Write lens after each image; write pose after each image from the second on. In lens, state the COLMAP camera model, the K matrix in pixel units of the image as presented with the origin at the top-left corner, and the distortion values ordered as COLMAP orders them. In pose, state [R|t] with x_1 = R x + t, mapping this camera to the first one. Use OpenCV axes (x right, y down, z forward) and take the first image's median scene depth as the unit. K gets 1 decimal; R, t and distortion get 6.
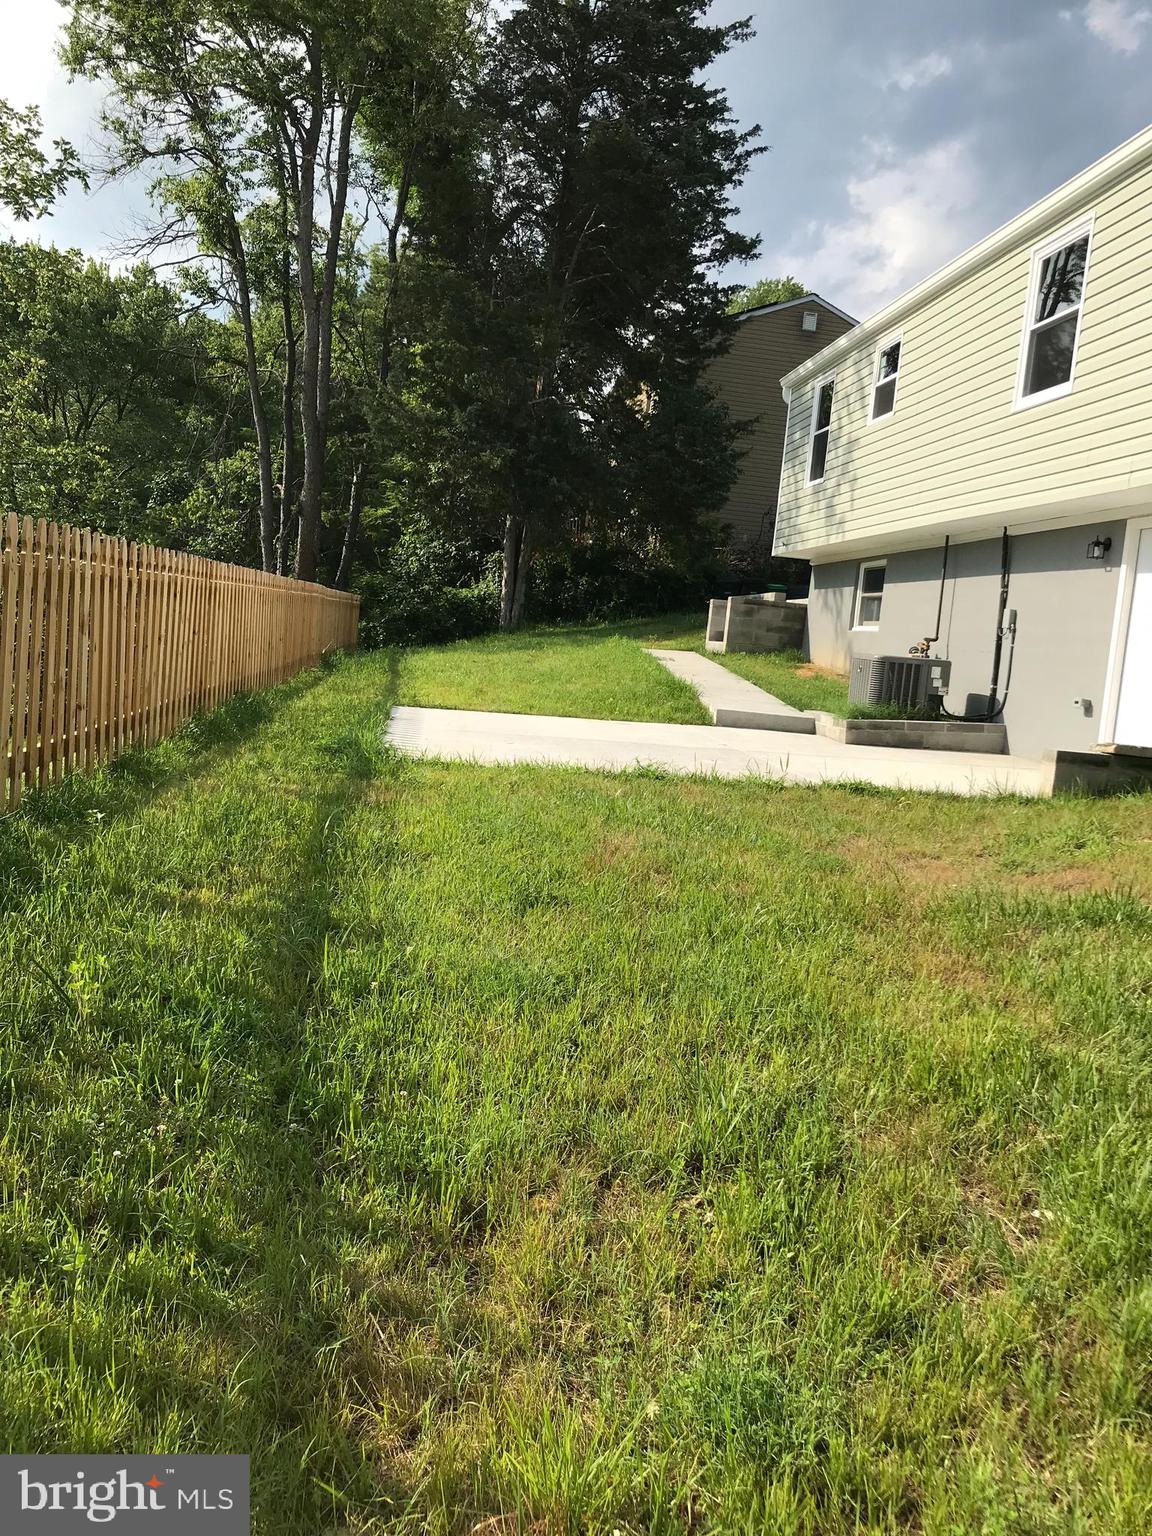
lens RADIAL K [[1198.4, 0, 582.9], [0, 1198.4, 788.8], [0, 0, 1]] dist [0.044310, -0.070400]
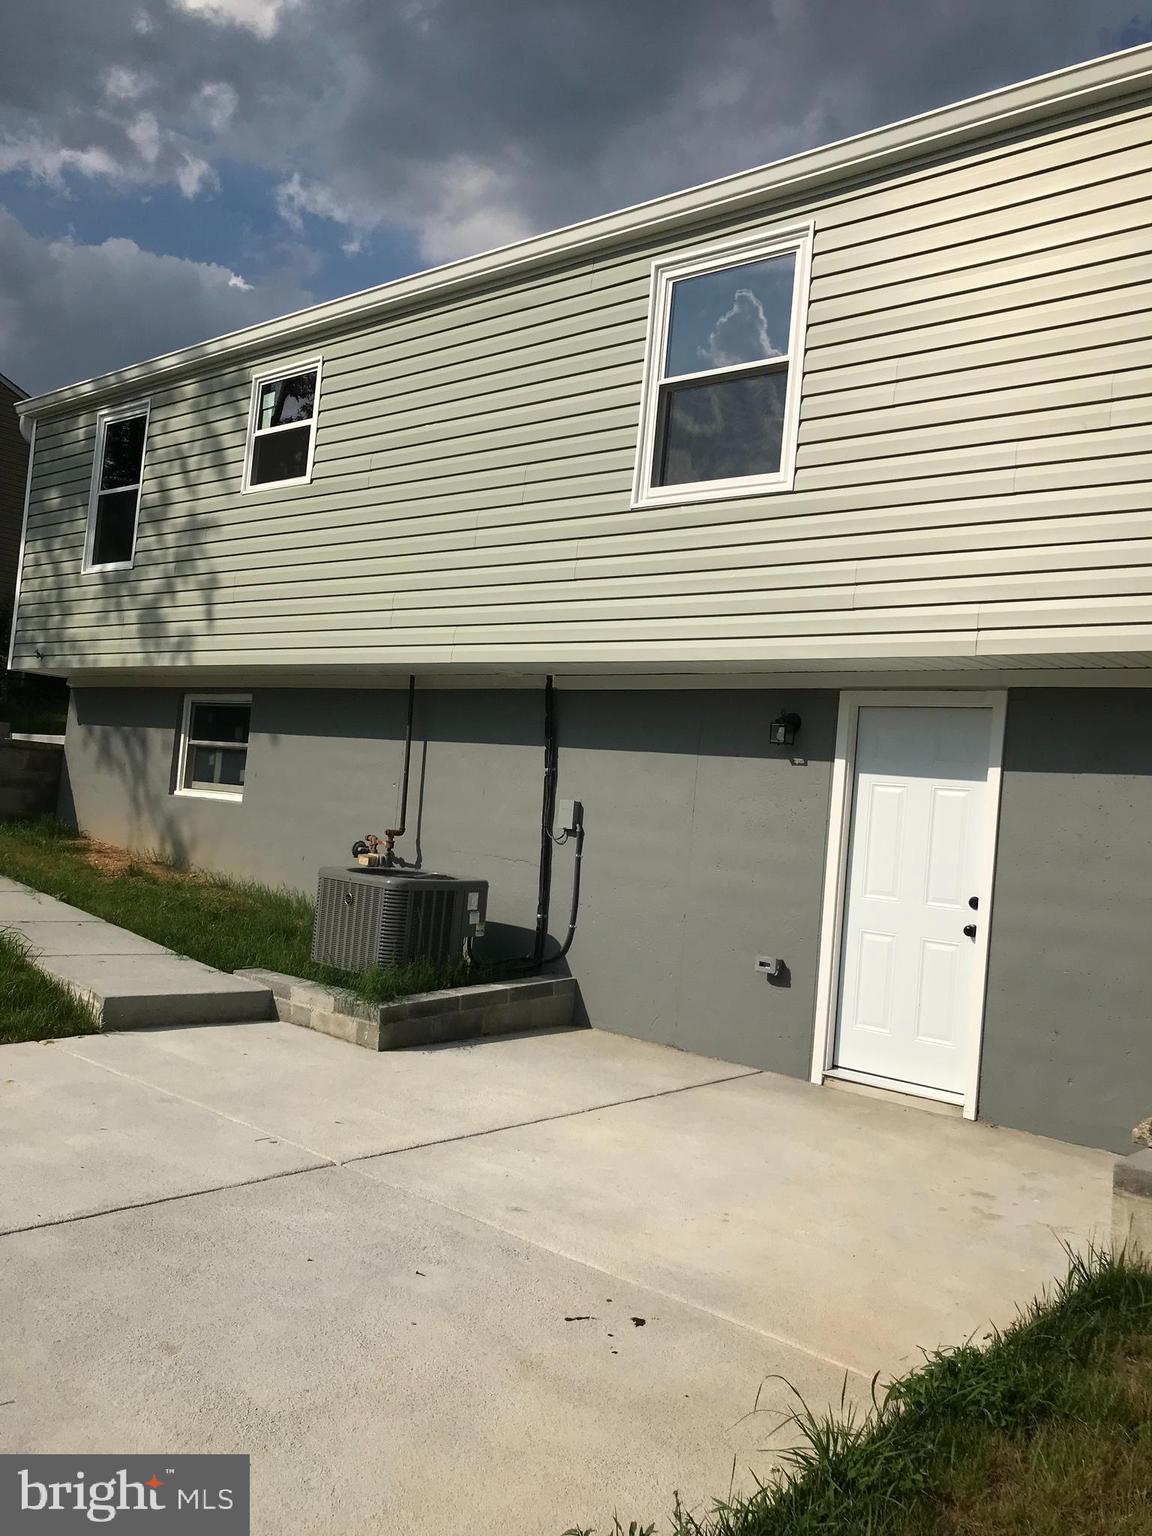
lens RADIAL K [[1198.4, 0, 582.9], [0, 1198.4, 788.8], [0, 0, 1]] dist [0.044310, -0.070400]
pose [[0.735231, -0.003520, 0.677807, -0.076755], [0.059896, 0.996412, -0.059796, -0.107317], [-0.675165, 0.084562, 0.732804, 0.476342]]
